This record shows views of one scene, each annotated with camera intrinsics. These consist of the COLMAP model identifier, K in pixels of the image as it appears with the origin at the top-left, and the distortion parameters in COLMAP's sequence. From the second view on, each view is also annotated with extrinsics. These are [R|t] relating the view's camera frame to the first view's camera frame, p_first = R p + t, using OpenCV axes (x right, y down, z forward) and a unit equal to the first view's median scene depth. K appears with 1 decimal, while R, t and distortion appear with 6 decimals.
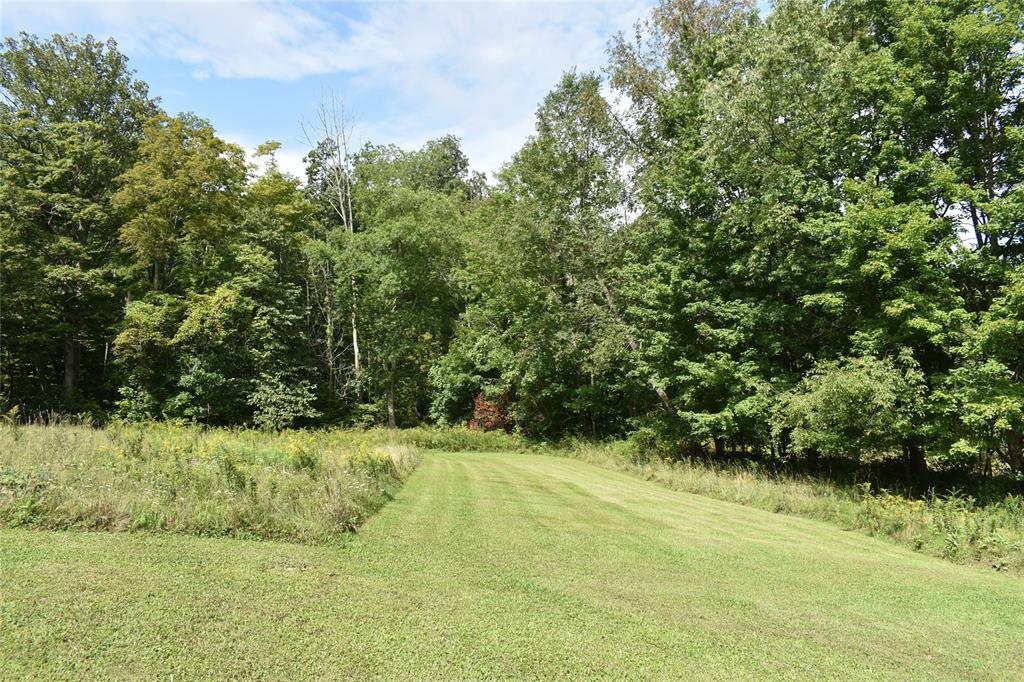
lens RADIAL K [[782.3, 0, 510.5], [0, 782.3, 341.2], [0, 0, 1]] dist [-0.025431, 0.005437]
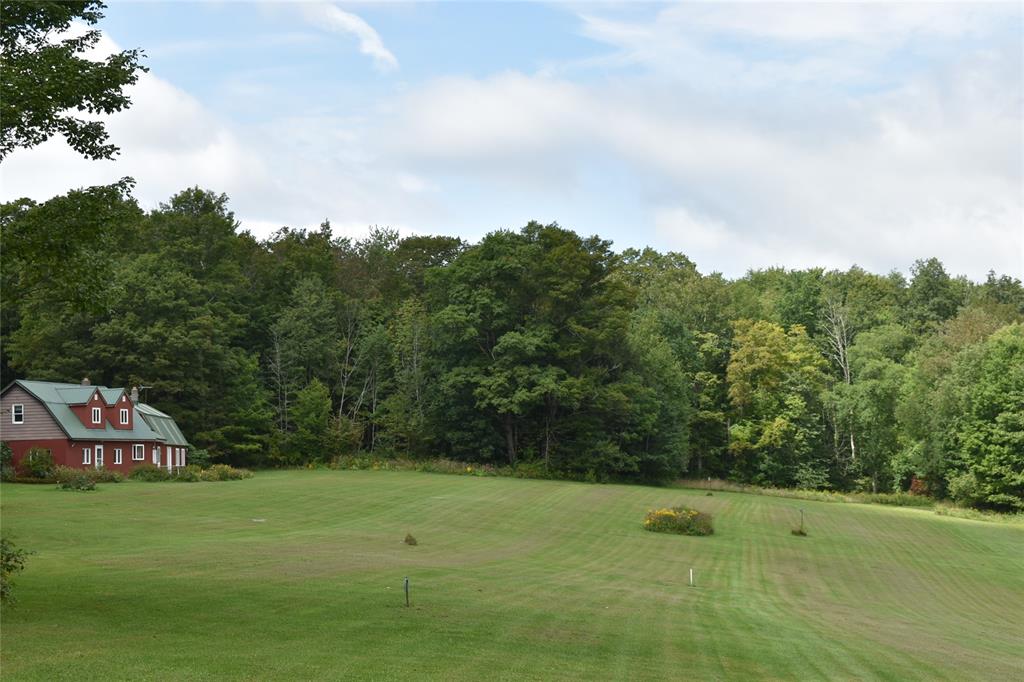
lens RADIAL K [[1828.0, 0, 511.5], [0, 1828.0, 337.7], [0, 0, 1]] dist [0.111796, 0.000000]
pose [[0.913782, -0.017826, -0.405815, 0.844212], [0.024671, 0.999628, 0.011642, -0.329586], [0.405456, -0.020650, 0.913881, -3.316035]]
